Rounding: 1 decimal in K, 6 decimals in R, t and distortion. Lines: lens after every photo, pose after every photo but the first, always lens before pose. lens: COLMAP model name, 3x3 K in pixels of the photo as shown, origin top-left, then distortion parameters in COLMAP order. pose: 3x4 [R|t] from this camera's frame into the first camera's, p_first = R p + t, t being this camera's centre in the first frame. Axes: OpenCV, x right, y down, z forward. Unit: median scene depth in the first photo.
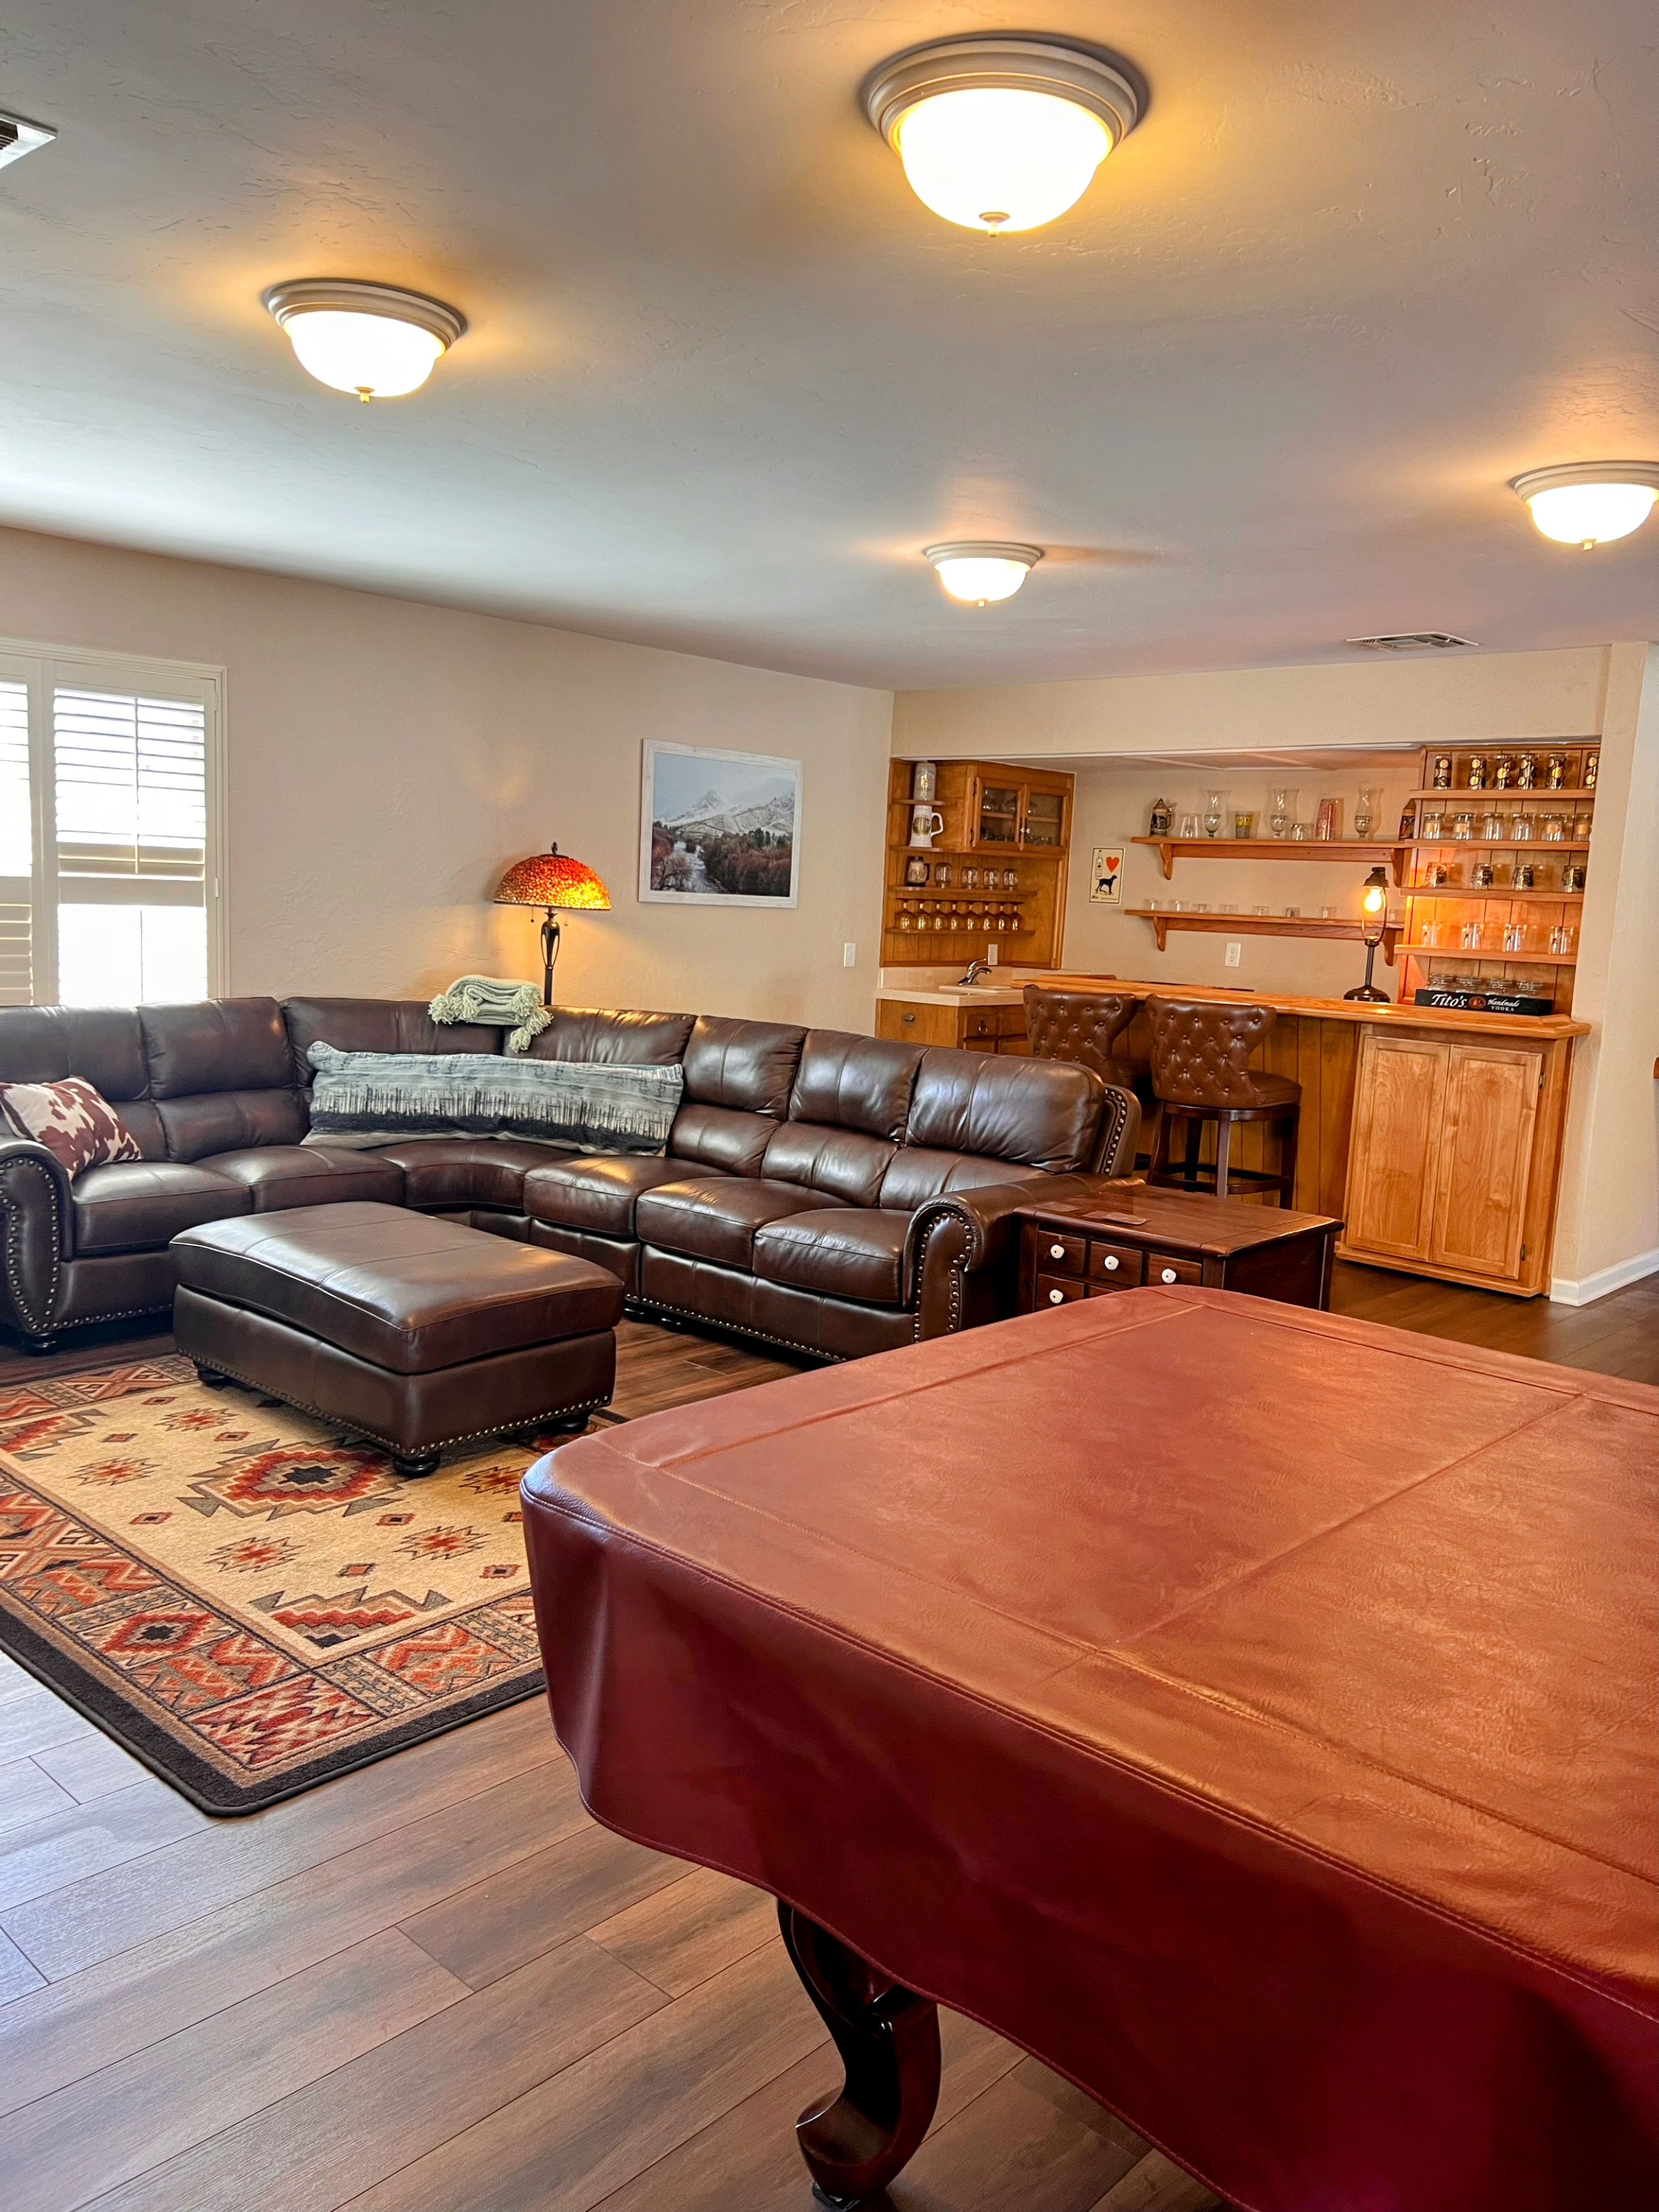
lens RADIAL K [[1661.9, 0, 812.4], [0, 1661.9, 1092.8], [0, 0, 1]] dist [0.039890, -0.037167]
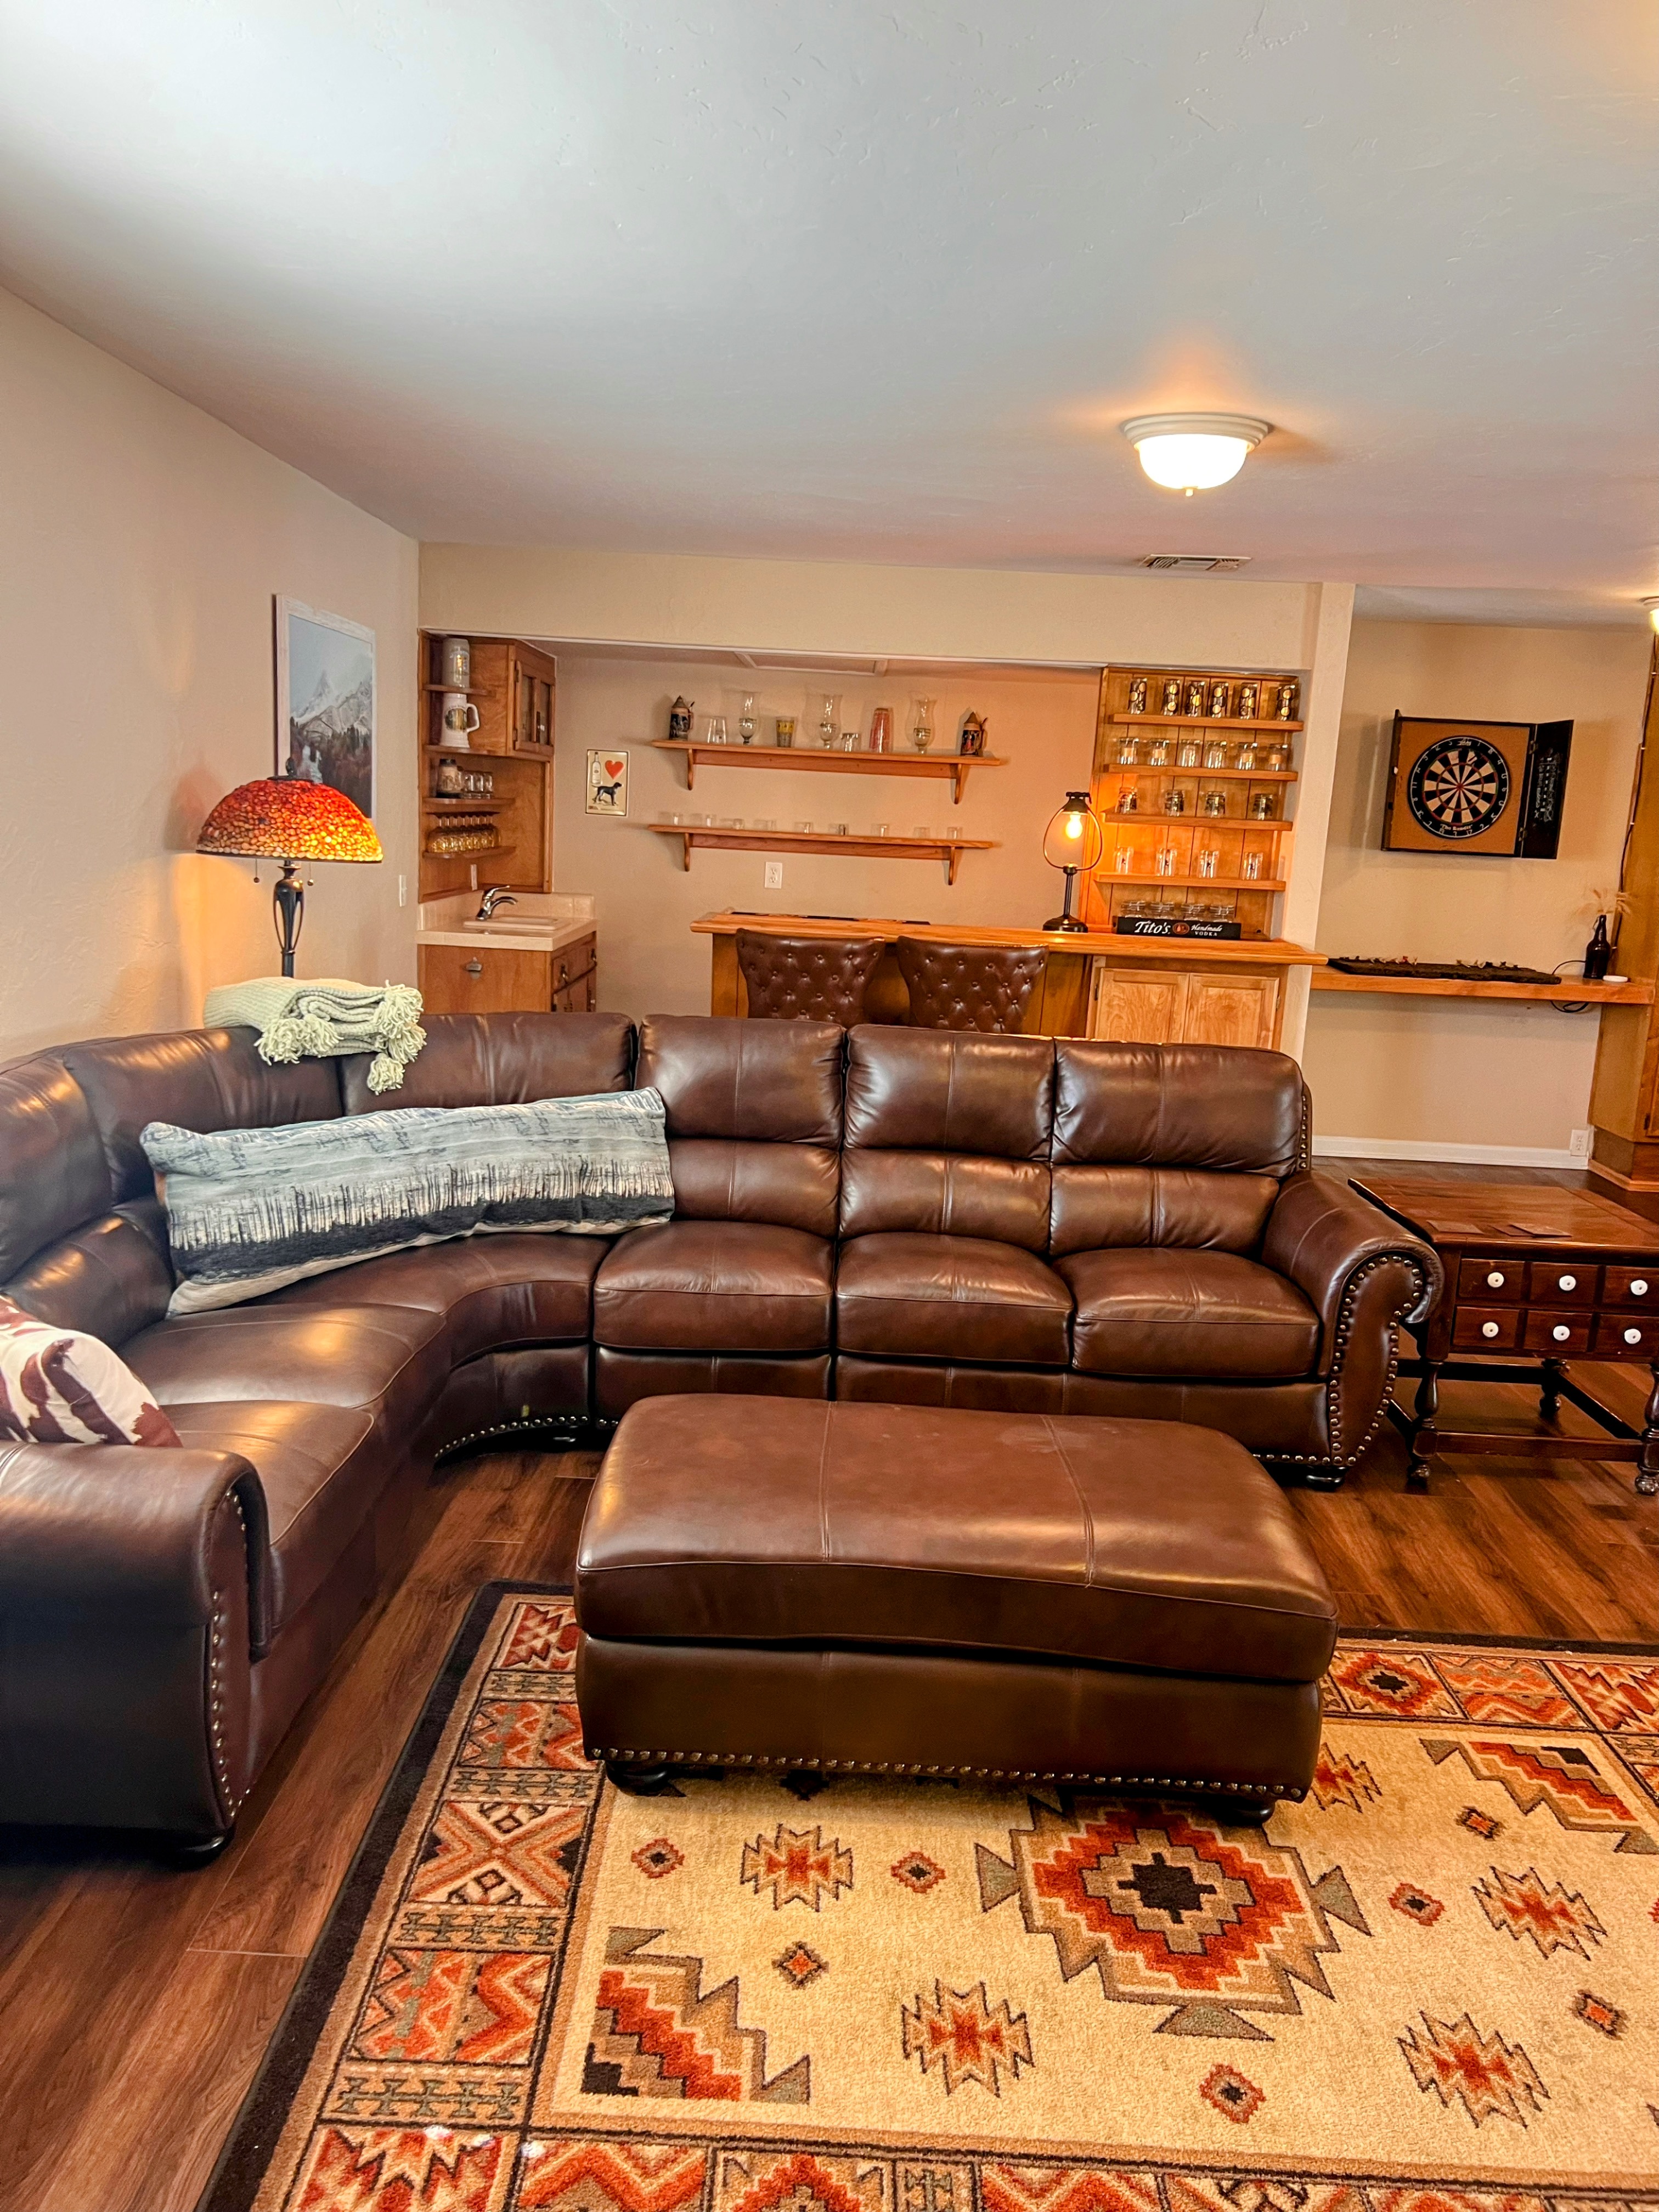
lens RADIAL K [[1661.9, 0, 812.7], [0, 1661.9, 1128.8], [0, 0, 1]] dist [0.039890, -0.037167]
pose [[0.748706, -0.133642, 0.649292, -0.495264], [0.065120, 0.989558, 0.128588, -0.086996], [-0.659696, -0.053993, 0.749590, 0.417828]]
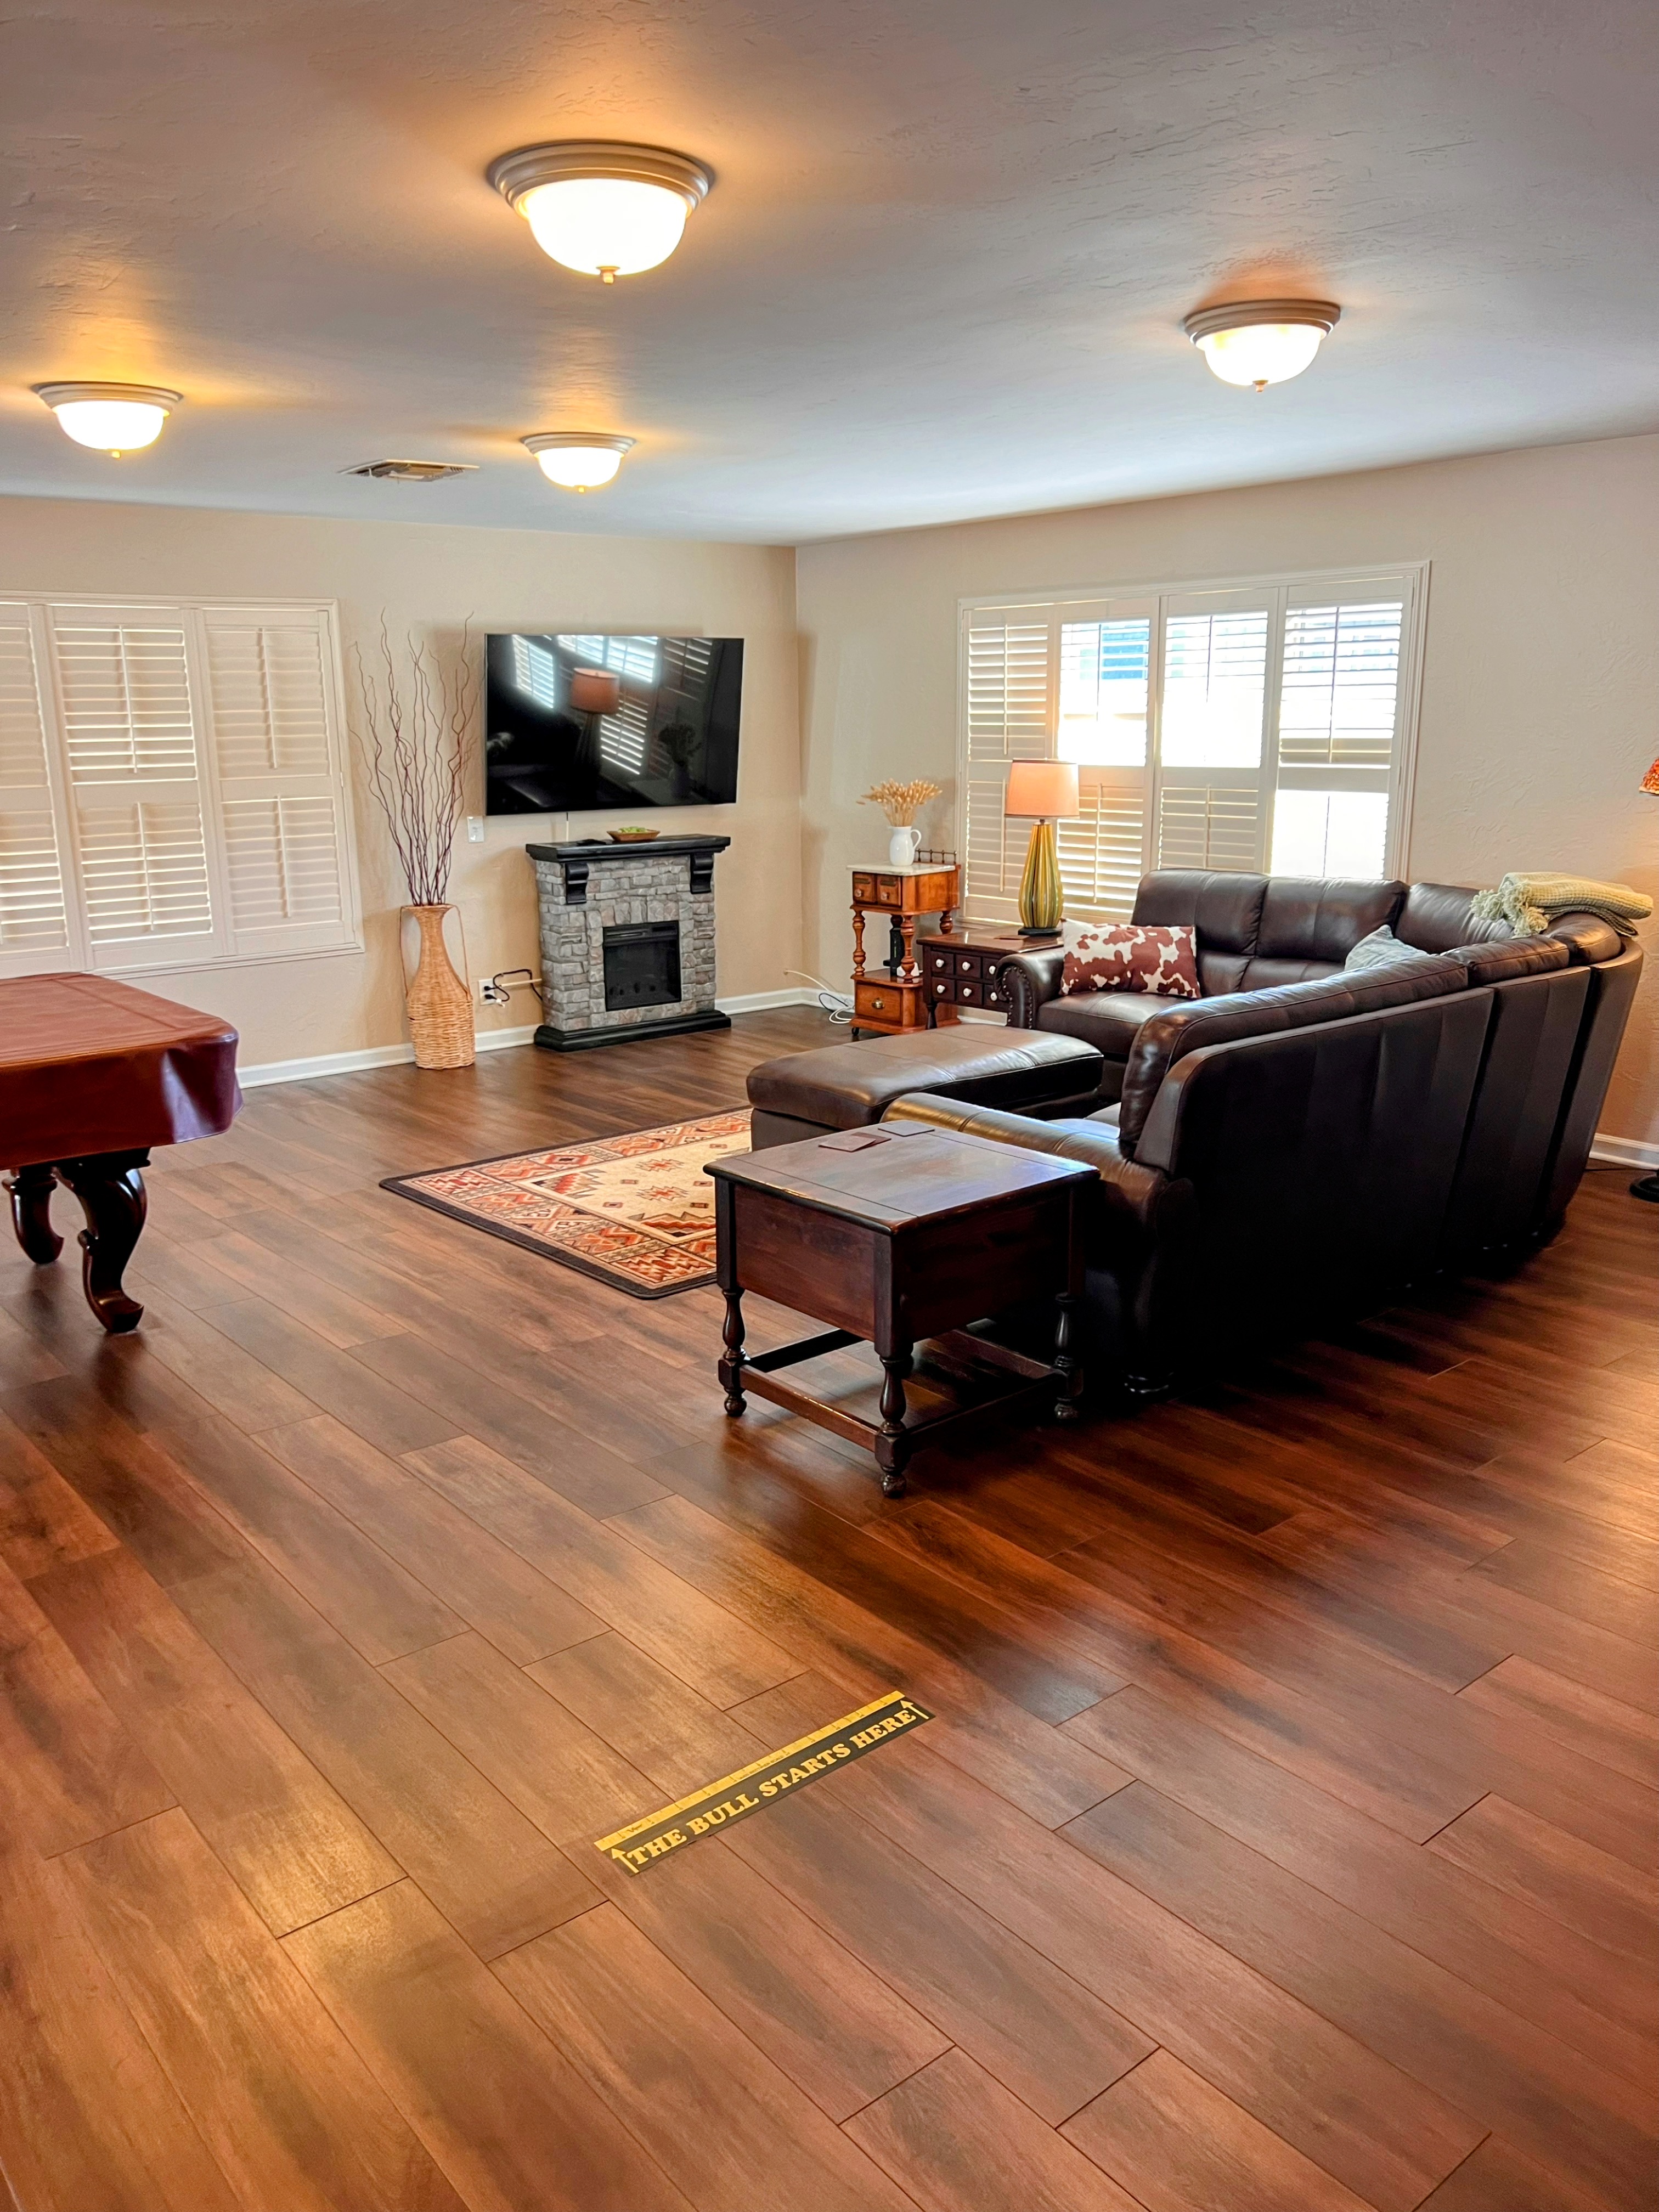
lens RADIAL K [[1661.9, 0, 819.1], [0, 1661.9, 1113.0], [0, 0, 1]] dist [0.039890, -0.037167]
pose [[-0.126538, 0.193171, -0.972971, 0.767444], [-0.116702, 0.971145, 0.207986, -0.091636], [0.985073, 0.139866, -0.100344, 0.769436]]
